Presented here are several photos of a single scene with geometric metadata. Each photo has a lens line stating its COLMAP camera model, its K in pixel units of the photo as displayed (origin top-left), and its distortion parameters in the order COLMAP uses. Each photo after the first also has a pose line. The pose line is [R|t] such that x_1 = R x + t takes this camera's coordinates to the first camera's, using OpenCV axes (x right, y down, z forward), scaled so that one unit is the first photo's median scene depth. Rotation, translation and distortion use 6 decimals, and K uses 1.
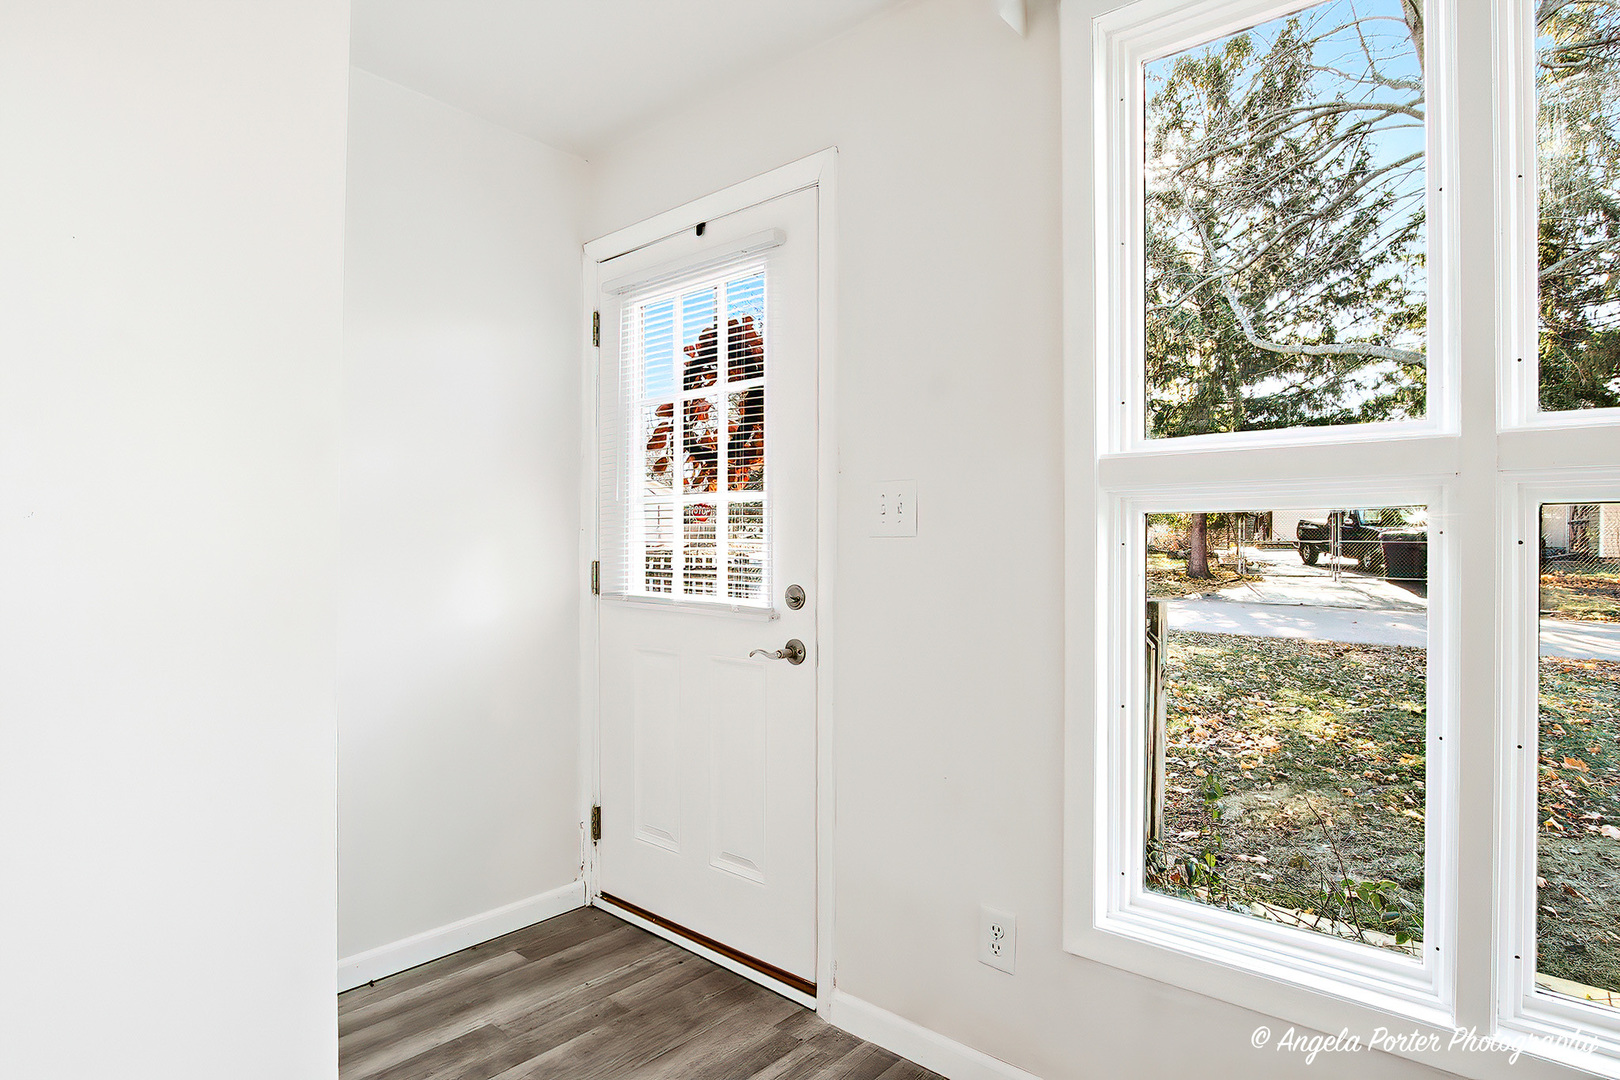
lens RADIAL K [[916.3, 0, 817.8], [0, 916.3, 550.3], [0, 0, 1]] dist [-0.006614, -0.004465]
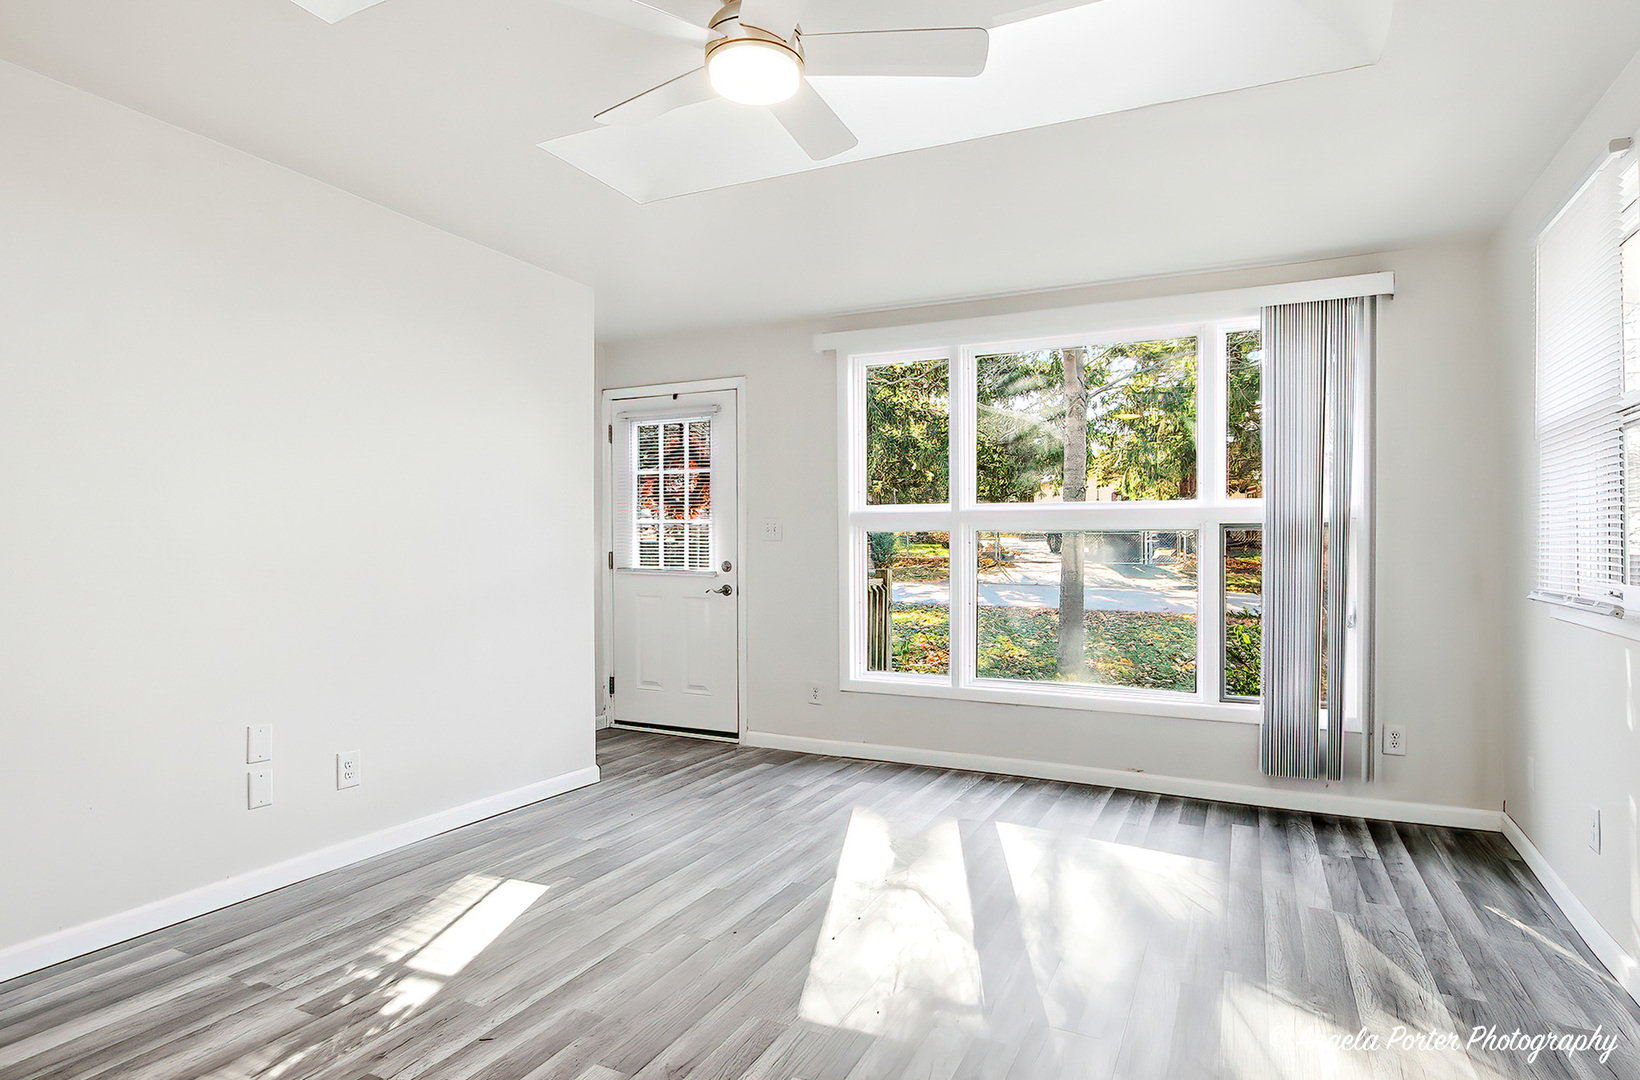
lens RADIAL K [[901.8, 0, 820.5], [0, 901.8, 544.5], [0, 0, 1]] dist [-0.004417, -0.000644]
pose [[0.974735, -0.007565, 0.223238, -0.276158], [0.006996, 0.999970, 0.003342, -0.008215], [-0.223257, -0.001696, 0.974758, -1.153653]]
